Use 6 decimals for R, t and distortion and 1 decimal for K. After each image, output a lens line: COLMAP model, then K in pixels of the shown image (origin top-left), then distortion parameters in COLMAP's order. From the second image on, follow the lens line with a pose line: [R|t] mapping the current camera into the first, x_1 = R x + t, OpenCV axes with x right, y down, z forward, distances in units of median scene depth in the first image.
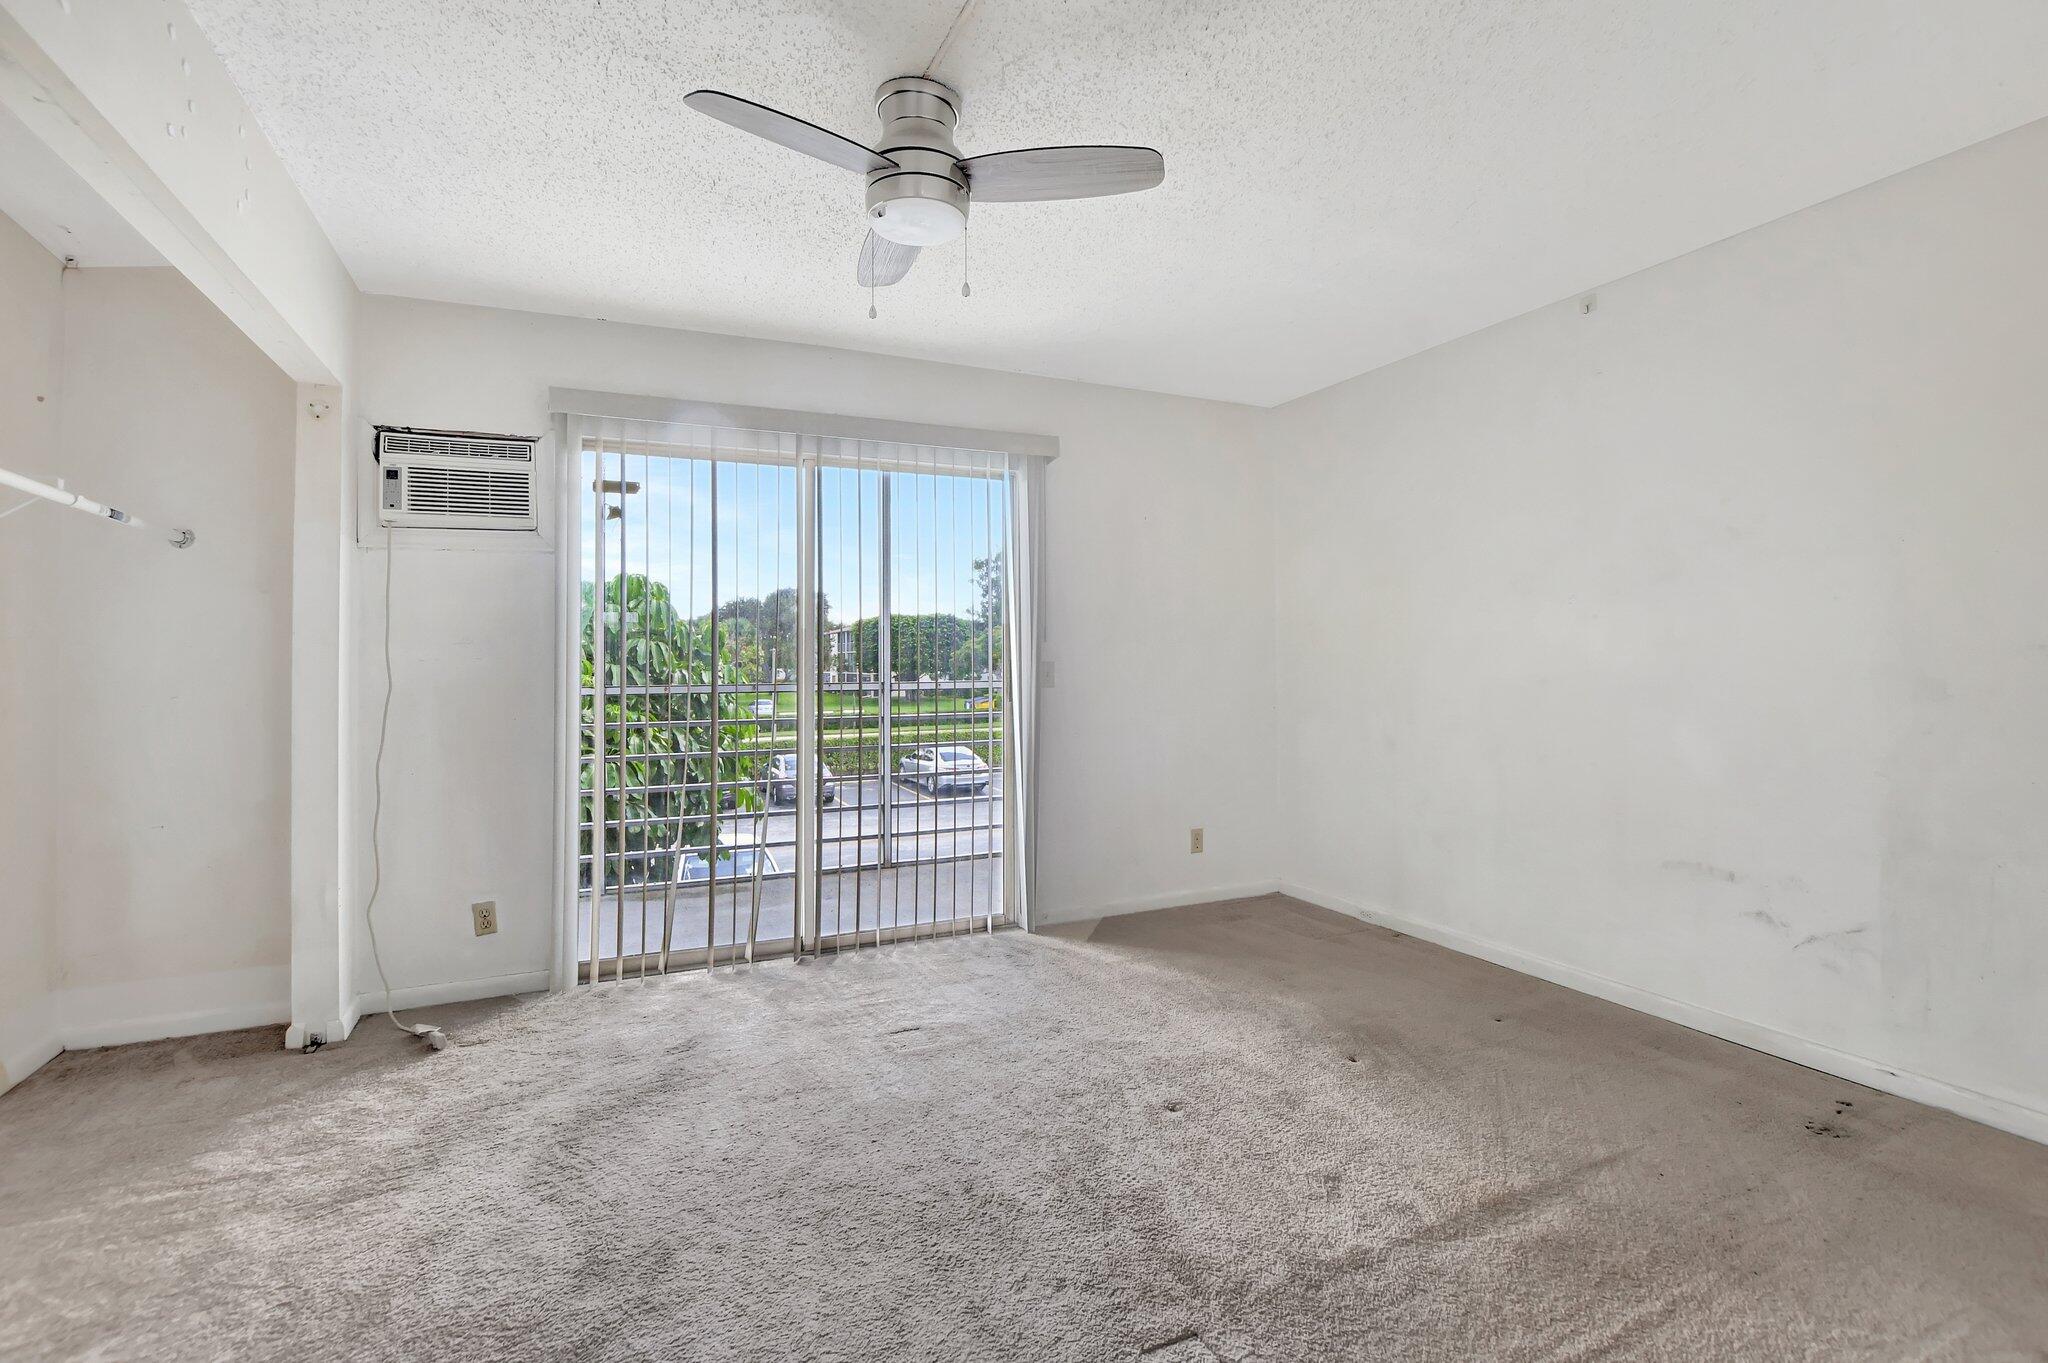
lens RADIAL K [[926.7, 0, 1015.5], [0, 926.7, 695.0], [0, 0, 1]] dist [-0.008015, 0.000844]
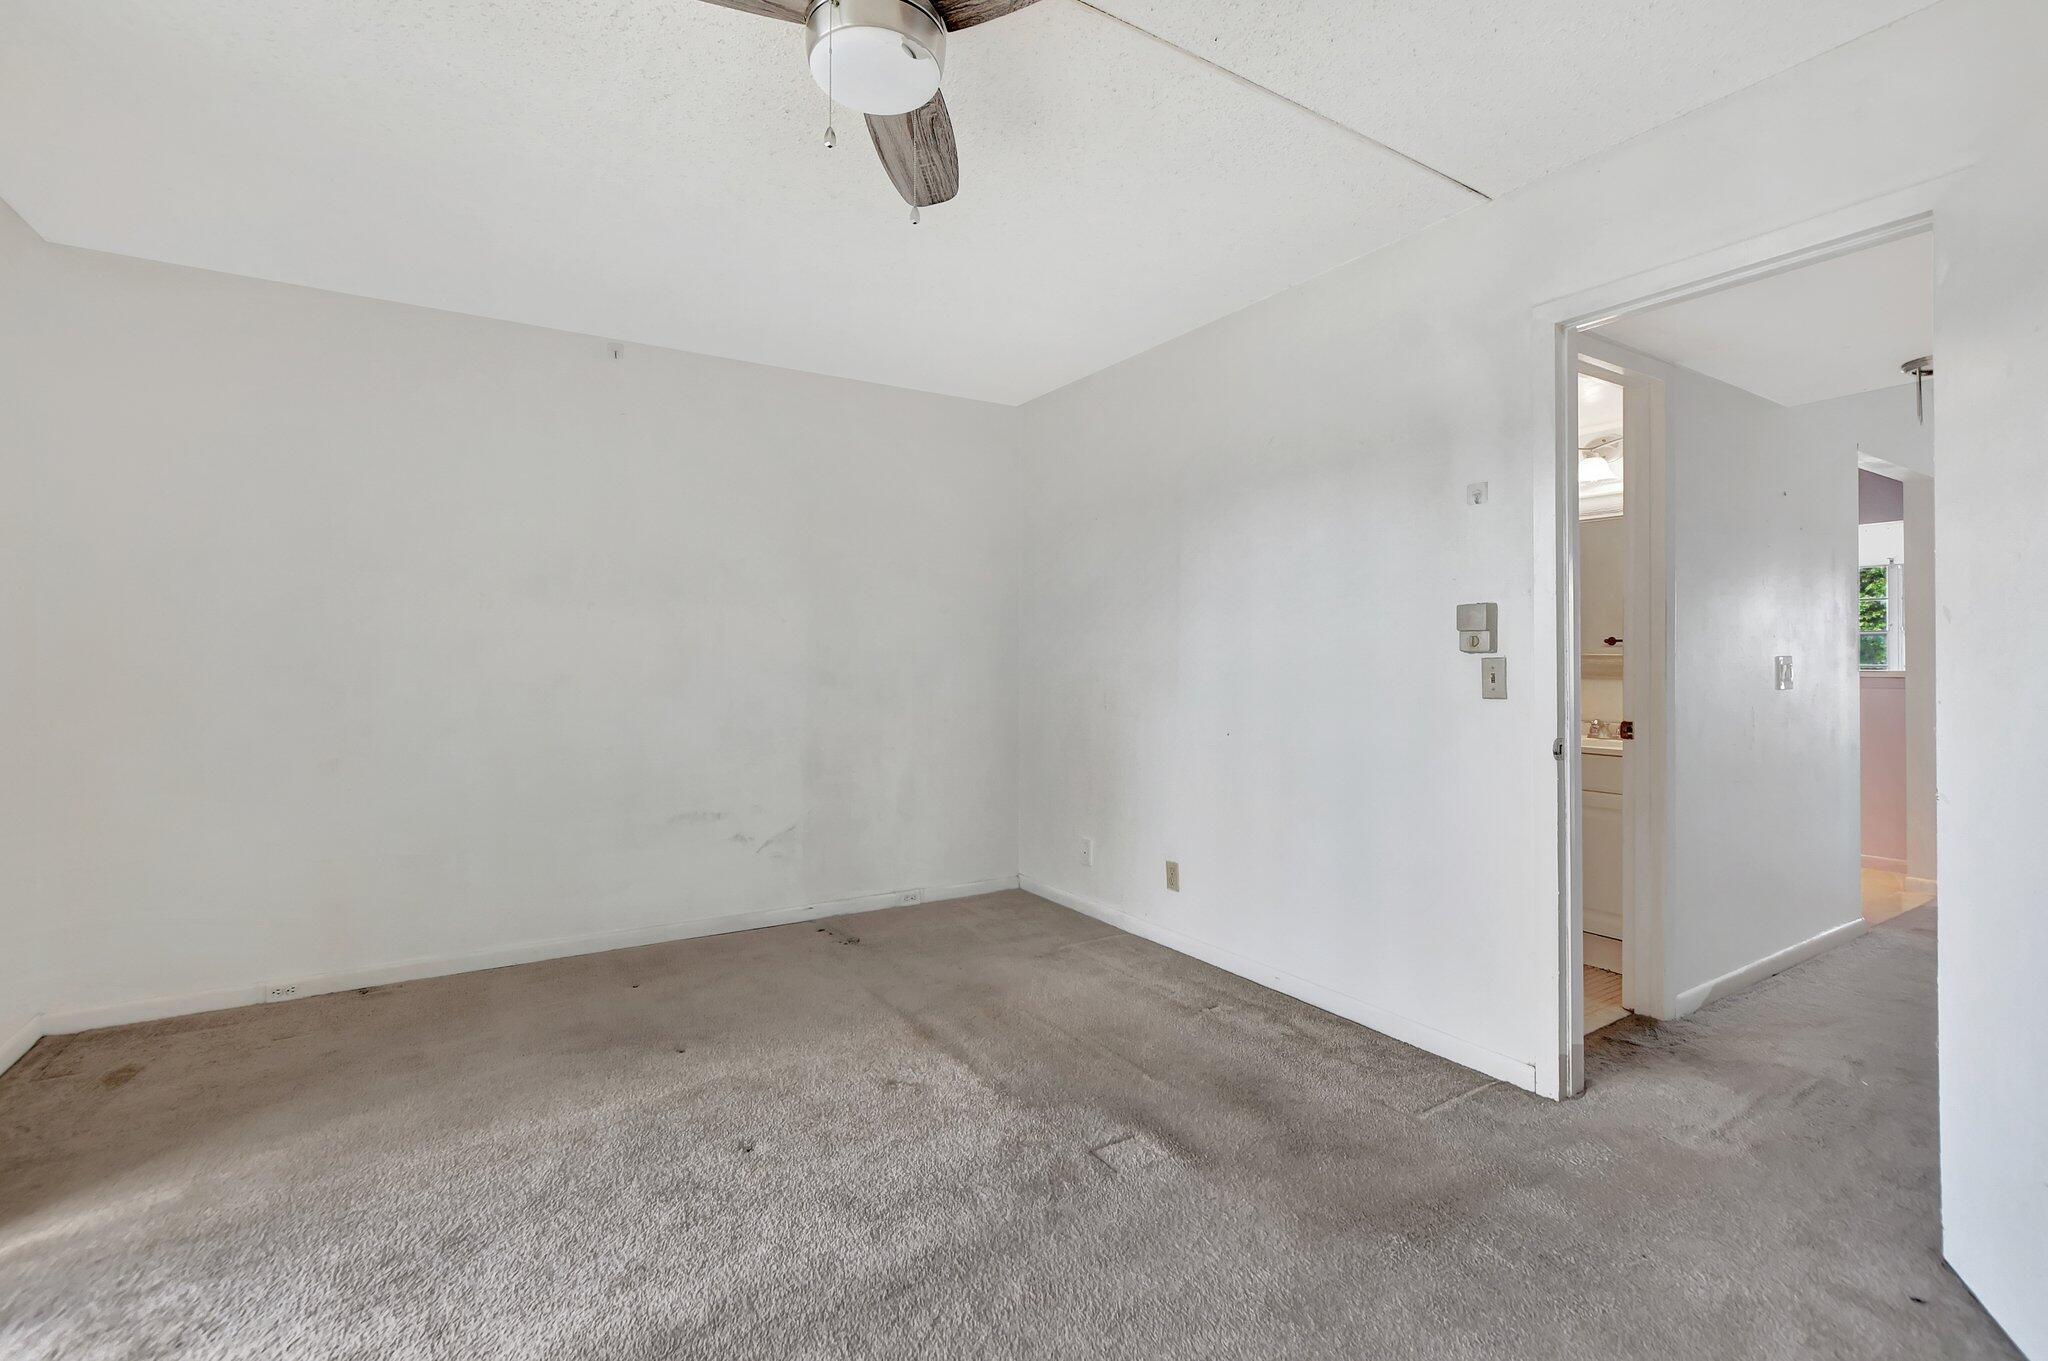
lens RADIAL K [[926.7, 0, 1015.5], [0, 926.7, 694.0], [0, 0, 1]] dist [-0.008015, 0.000844]
pose [[-0.156817, -0.022260, 0.987377, -0.711993], [0.027951, 0.999245, 0.026967, -0.011278], [-0.987232, 0.031827, -0.156077, 0.828770]]
